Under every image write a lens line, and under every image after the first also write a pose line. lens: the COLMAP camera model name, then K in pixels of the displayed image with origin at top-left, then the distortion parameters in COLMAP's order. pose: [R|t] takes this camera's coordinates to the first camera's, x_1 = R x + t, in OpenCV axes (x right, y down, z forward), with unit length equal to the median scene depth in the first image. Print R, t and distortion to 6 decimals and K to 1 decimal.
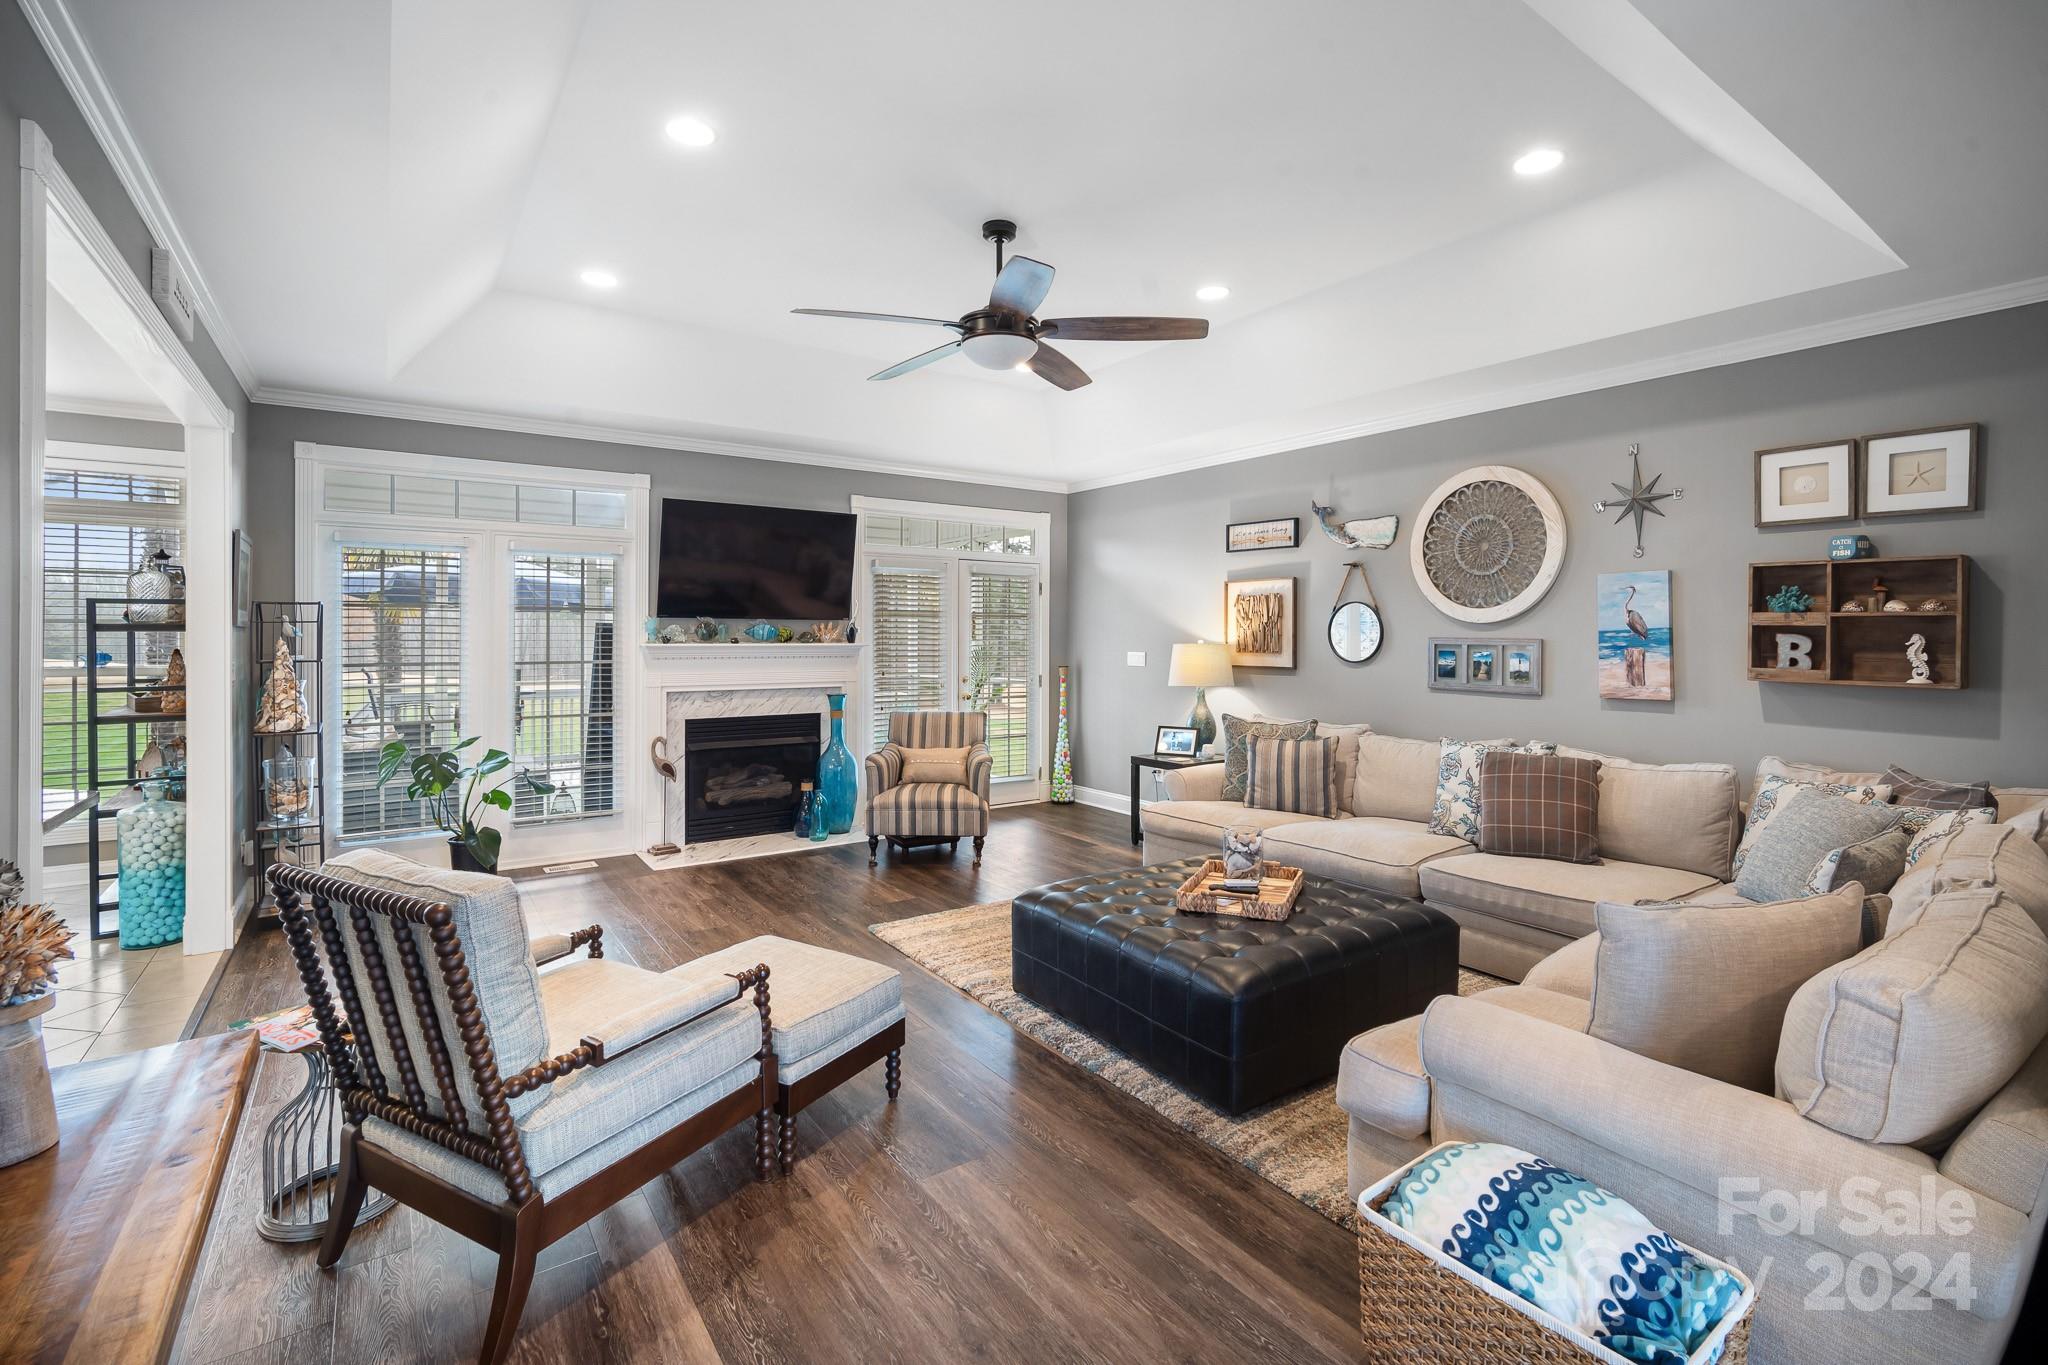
lens RADIAL K [[921.0, 0, 1027.4], [0, 921.0, 633.5], [0, 0, 1]] dist [-0.010178, 0.000470]
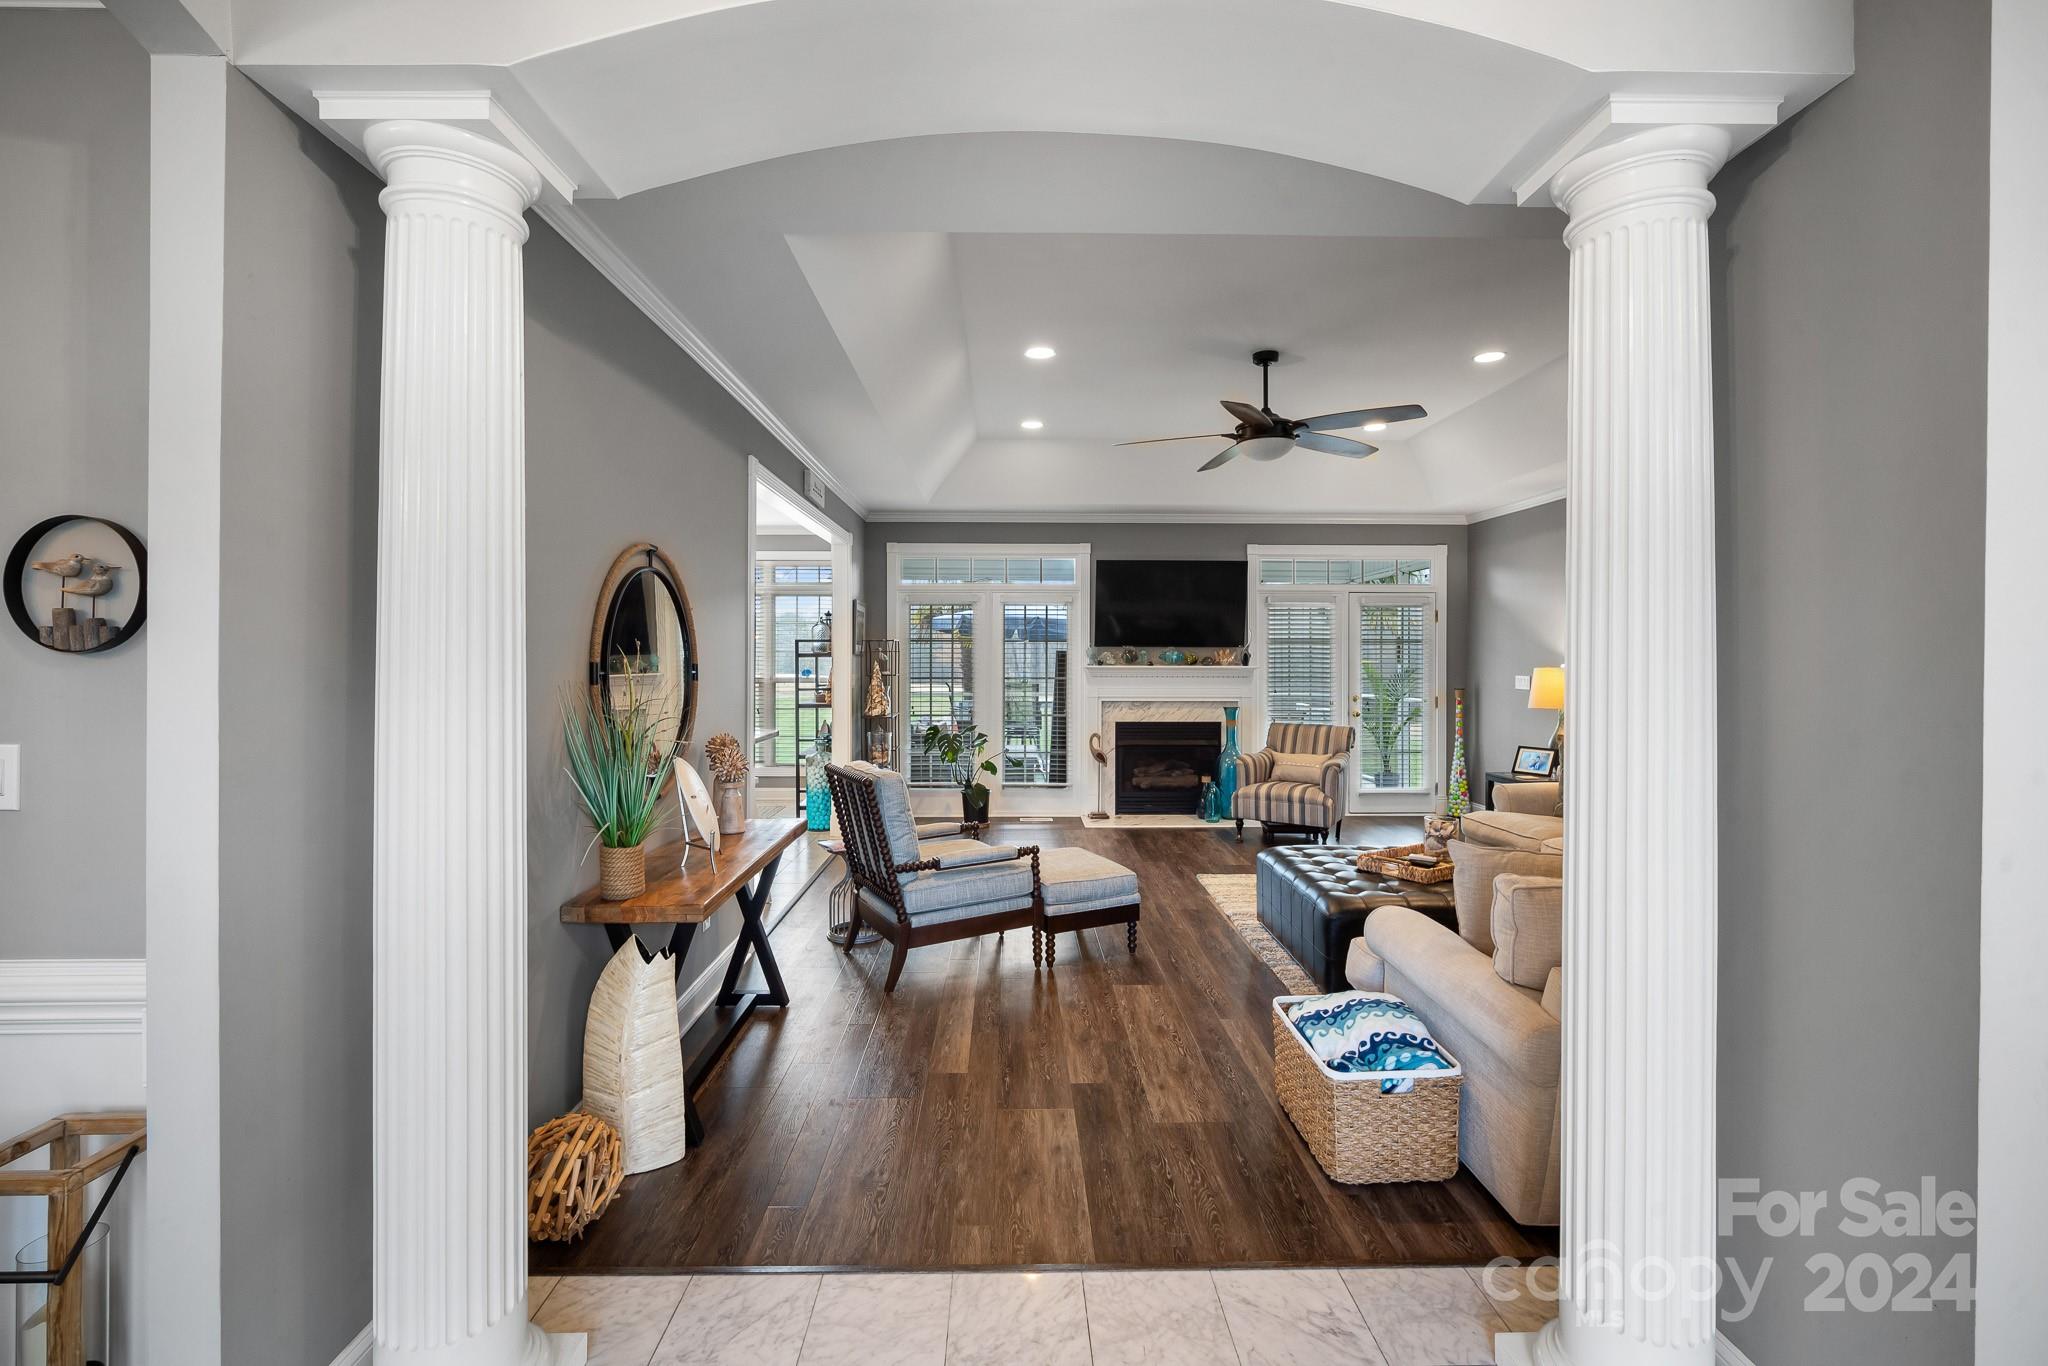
lens RADIAL K [[916.1, 0, 1023.3], [0, 916.1, 651.5], [0, 0, 1]] dist [-0.008794, 0.000668]
pose [[0.827631, -0.004310, -0.561256, 0.311237], [0.001171, 0.999982, -0.005953, -0.002239], [0.561271, 0.004269, 0.827621, -0.218456]]
